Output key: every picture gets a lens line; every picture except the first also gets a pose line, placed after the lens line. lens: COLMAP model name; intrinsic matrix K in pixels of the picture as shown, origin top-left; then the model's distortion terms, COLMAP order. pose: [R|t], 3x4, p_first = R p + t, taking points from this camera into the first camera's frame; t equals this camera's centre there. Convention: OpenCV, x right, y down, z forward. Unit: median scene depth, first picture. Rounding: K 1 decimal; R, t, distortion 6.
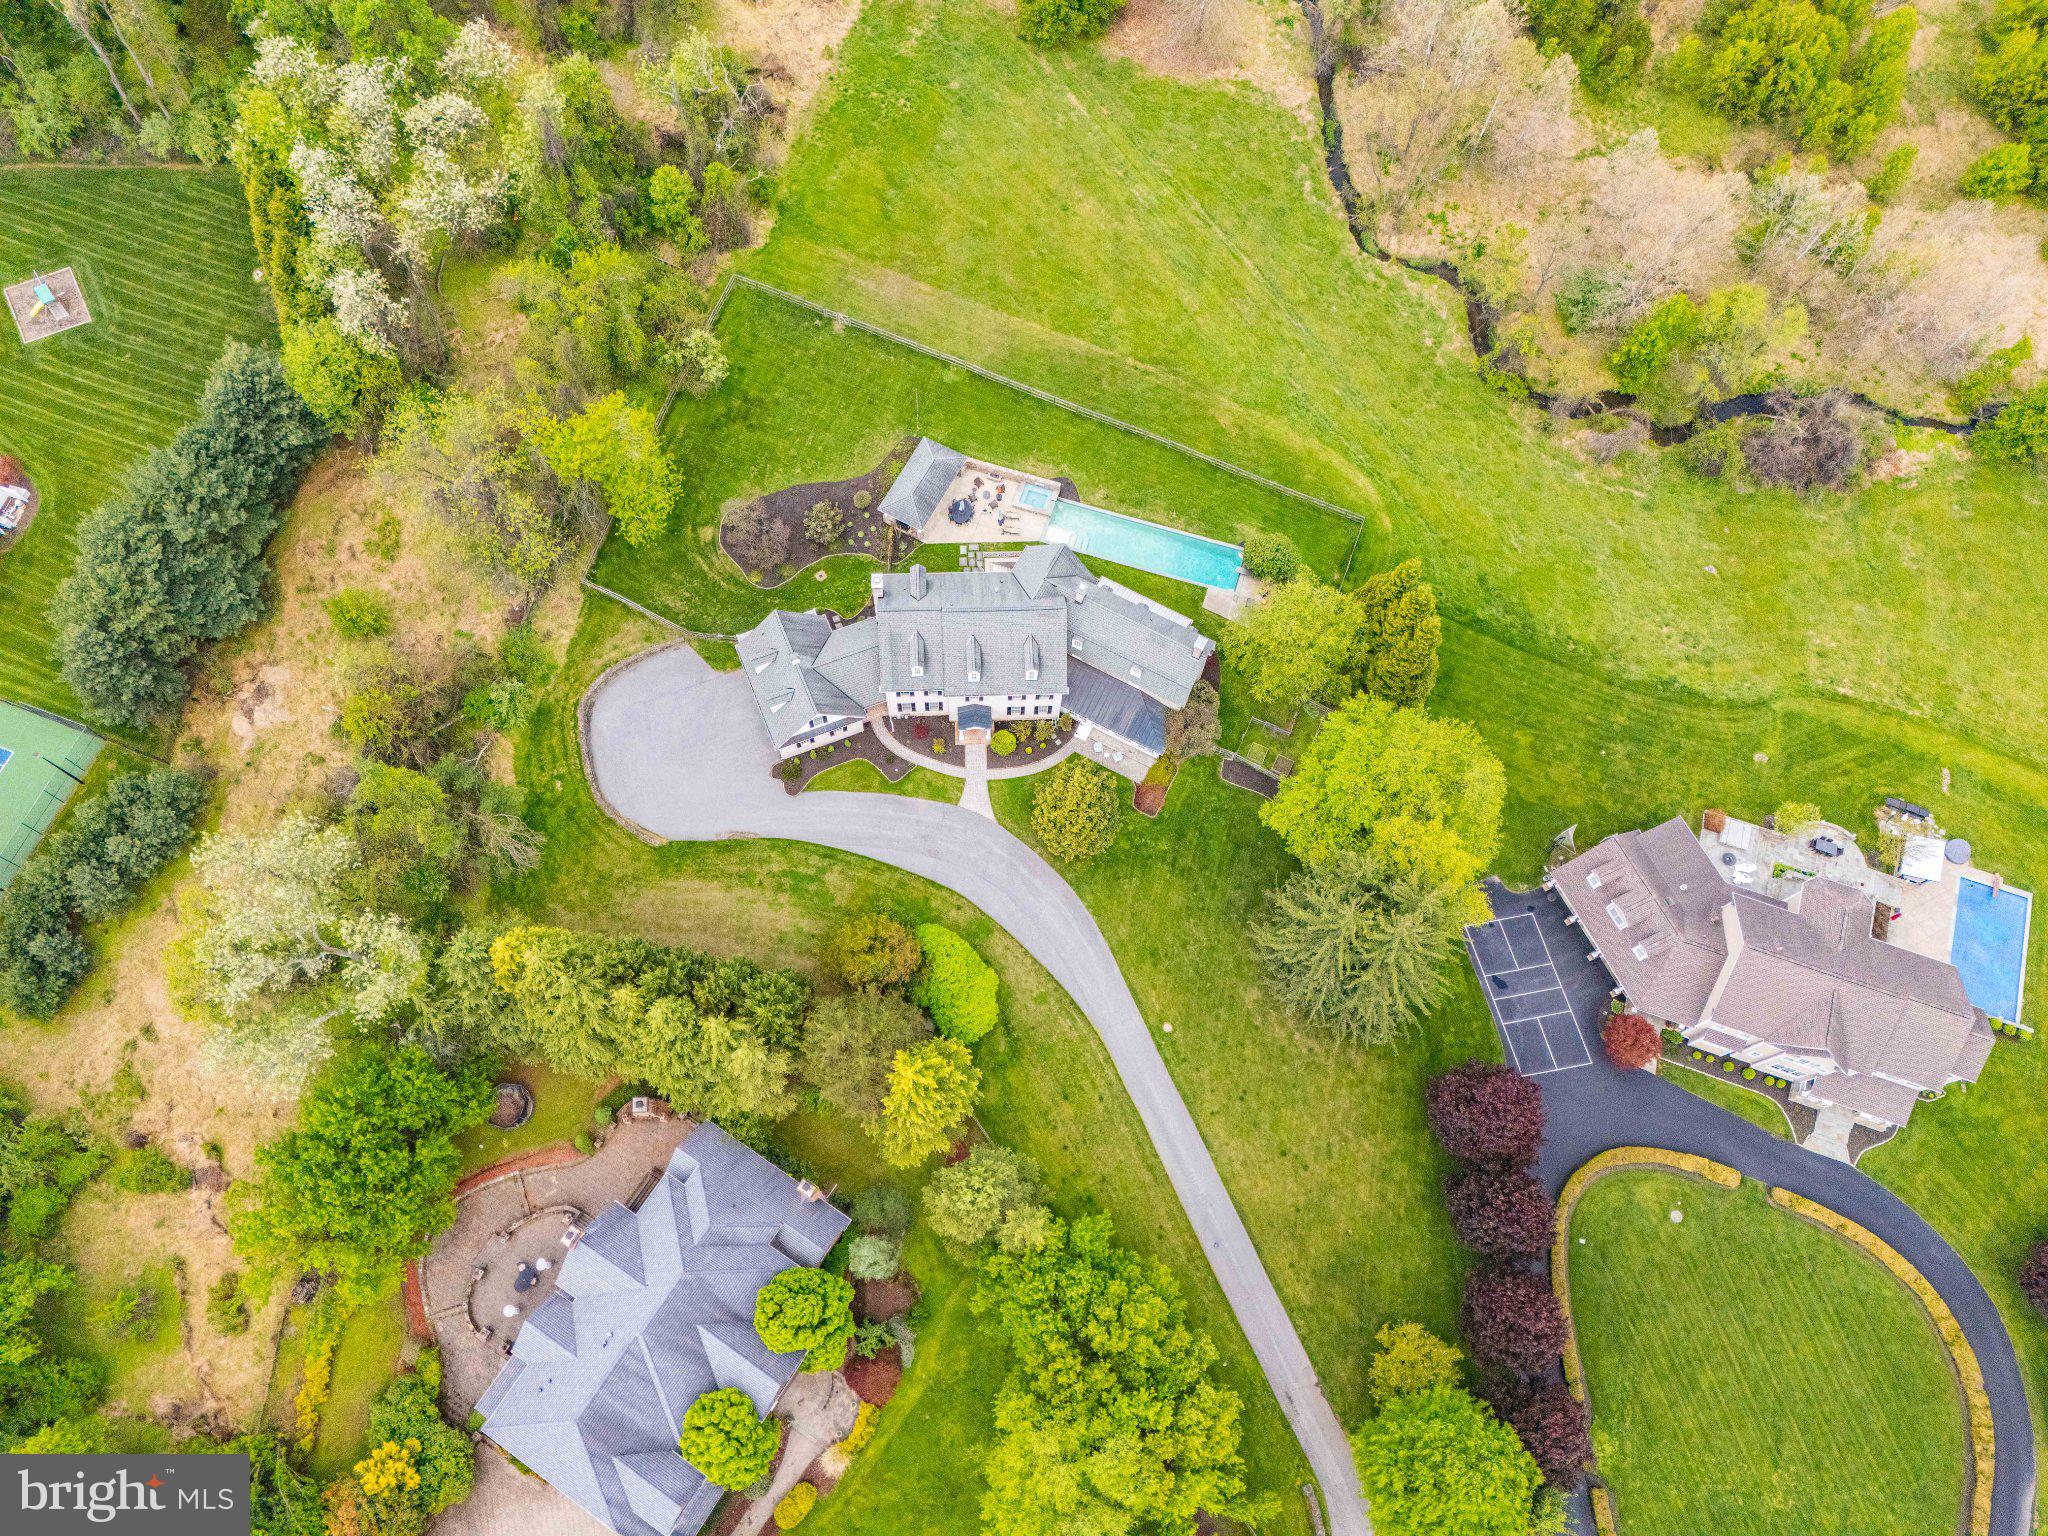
lens RADIAL K [[1494.5, 0, 1034.0], [0, 1494.5, 771.8], [0, 0, 1]] dist [0.039892, -0.031078]
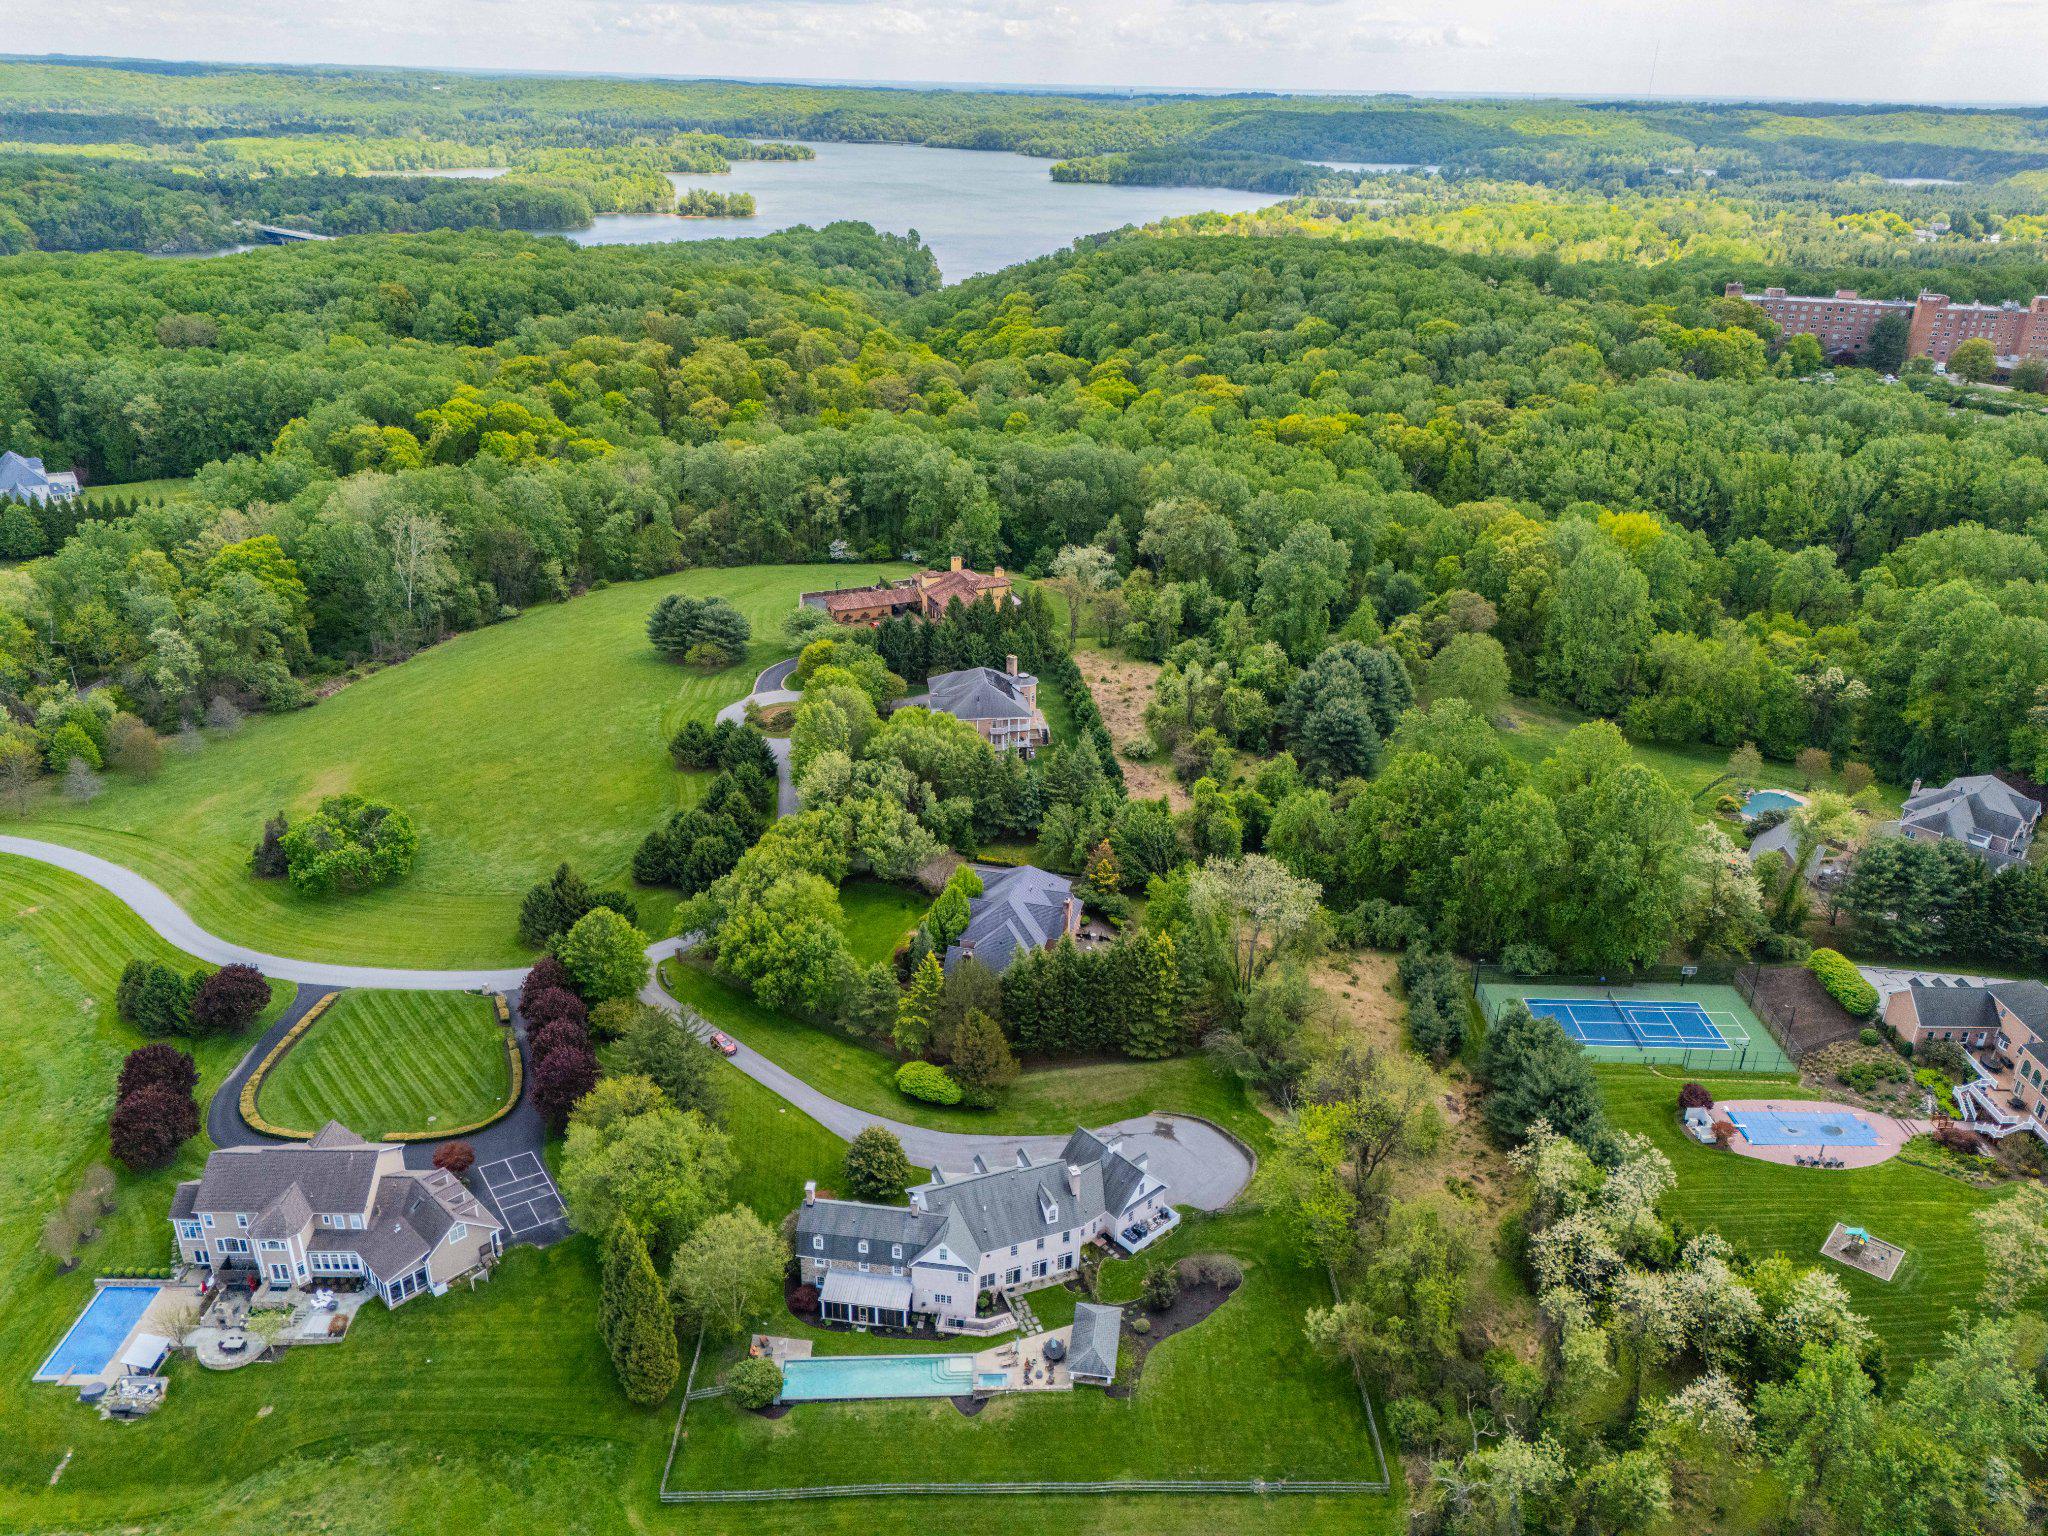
lens RADIAL K [[1494.5, 0, 1022.7], [0, 1494.5, 765.7], [0, 0, 1]] dist [0.039892, -0.031078]
pose [[-0.940495, 0.084776, -0.329064, 0.291954], [-0.334467, -0.059922, 0.940501, -1.157780], [0.060014, 0.994597, 0.084711, 0.500556]]
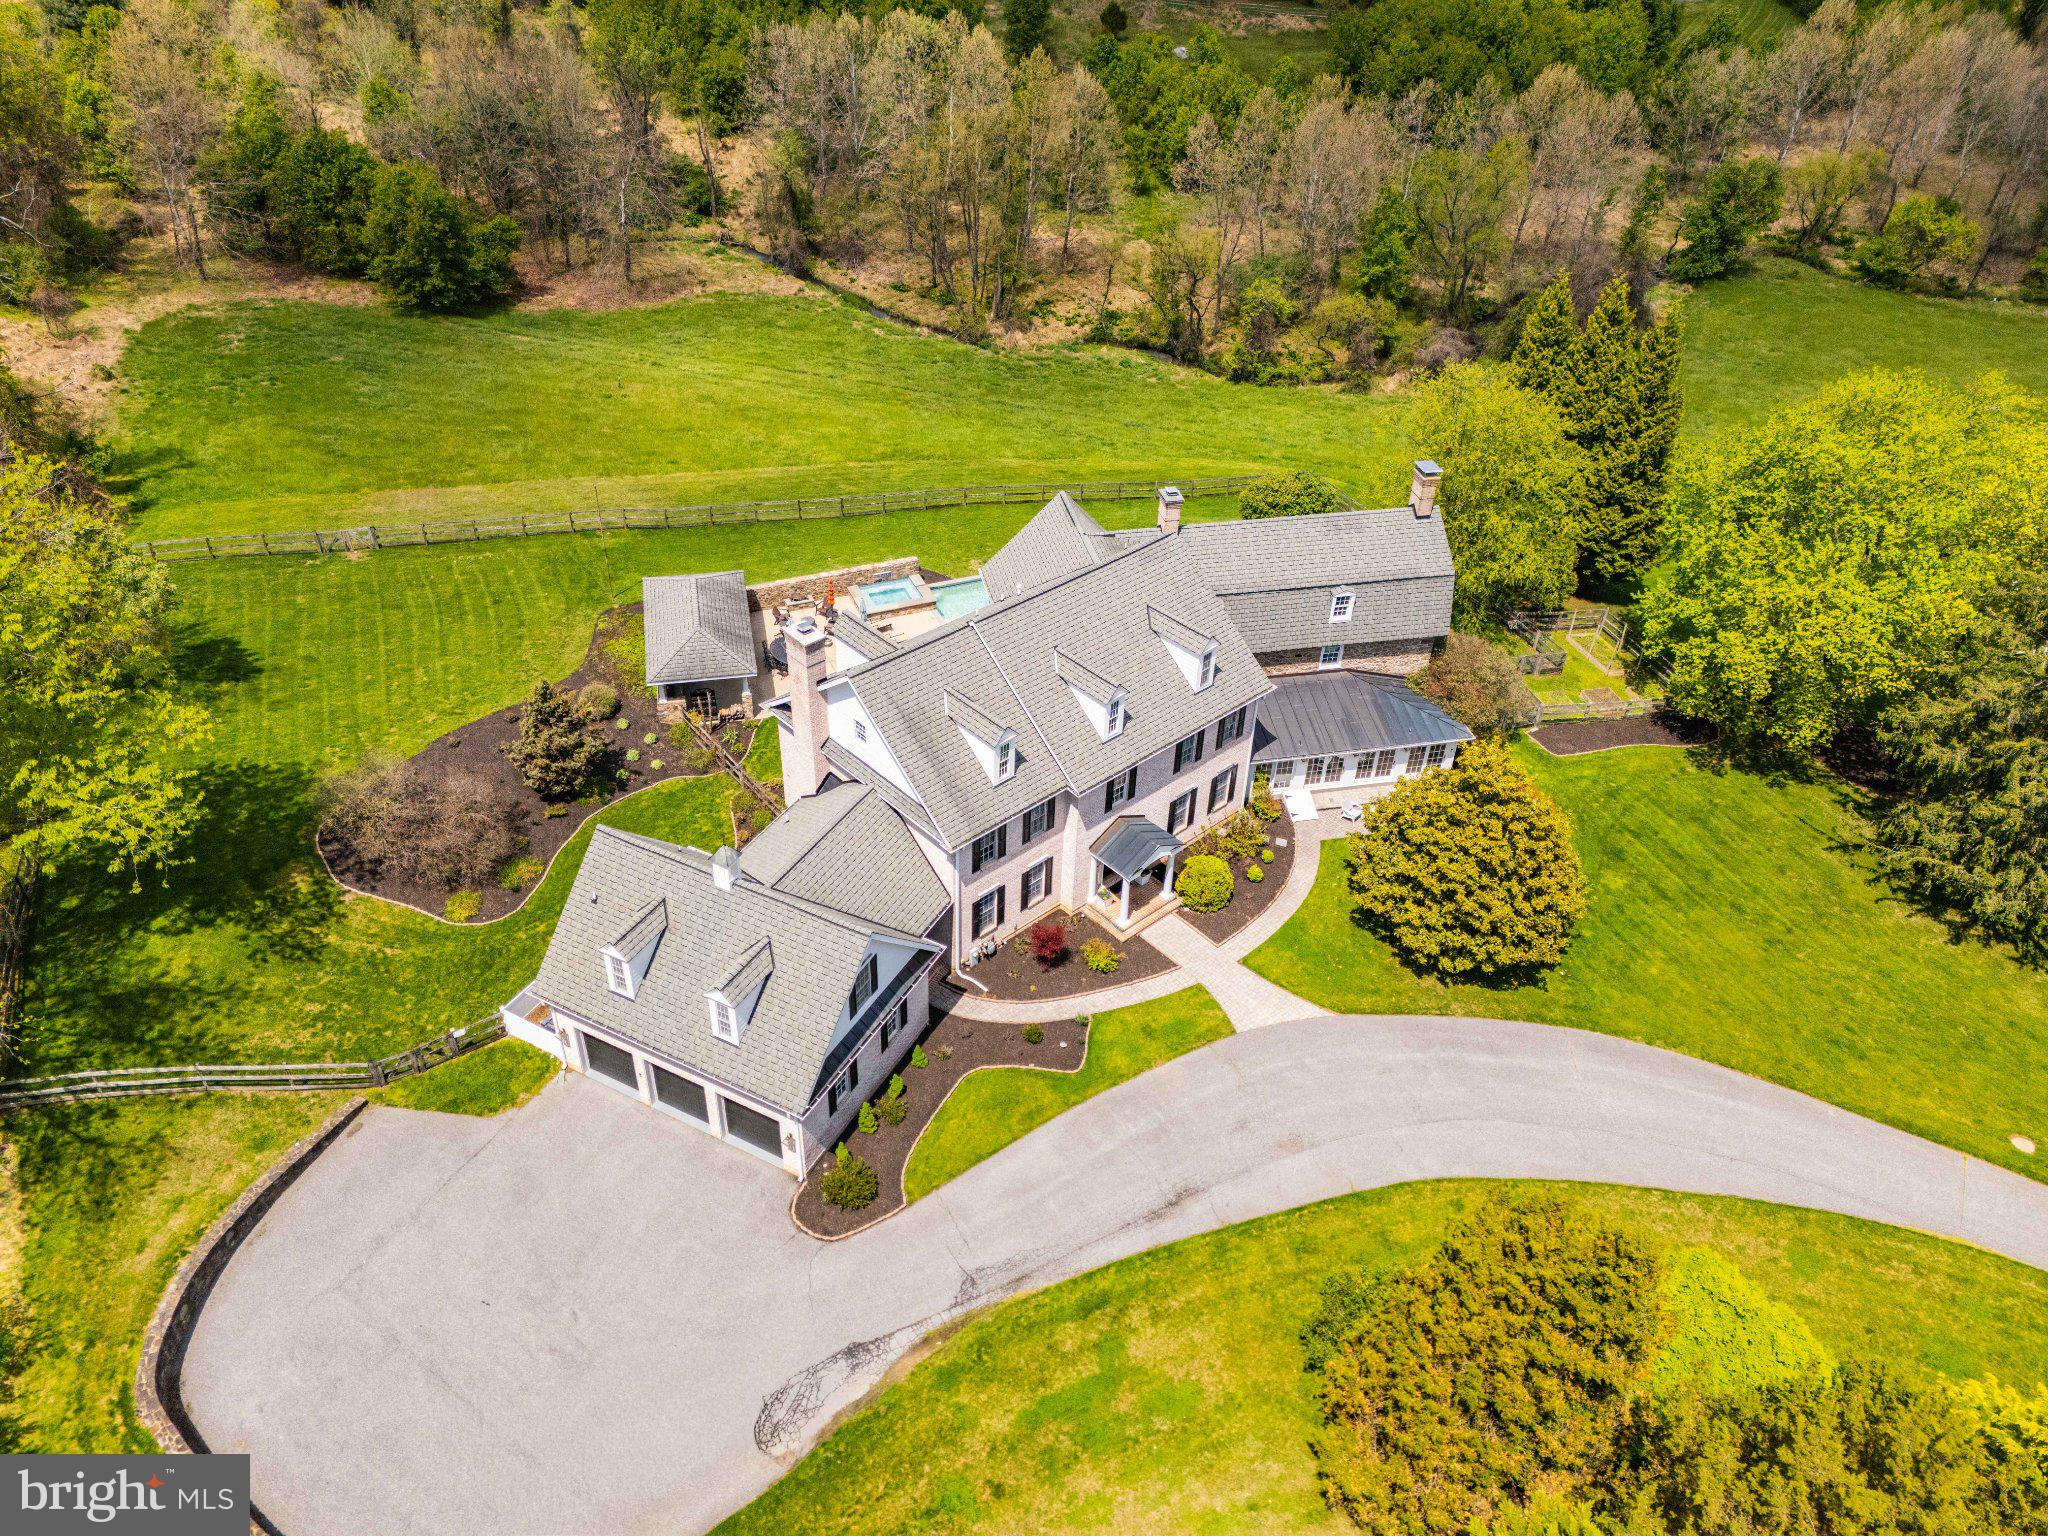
lens RADIAL K [[1494.5, 0, 1019.9], [0, 1494.5, 760.5], [0, 0, 1]] dist [0.039892, -0.031078]
pose [[0.774226, -0.398952, 0.491336, -0.250185], [0.590934, 0.733670, -0.335448, 0.065218], [-0.226651, 0.550060, 0.803781, 0.611269]]
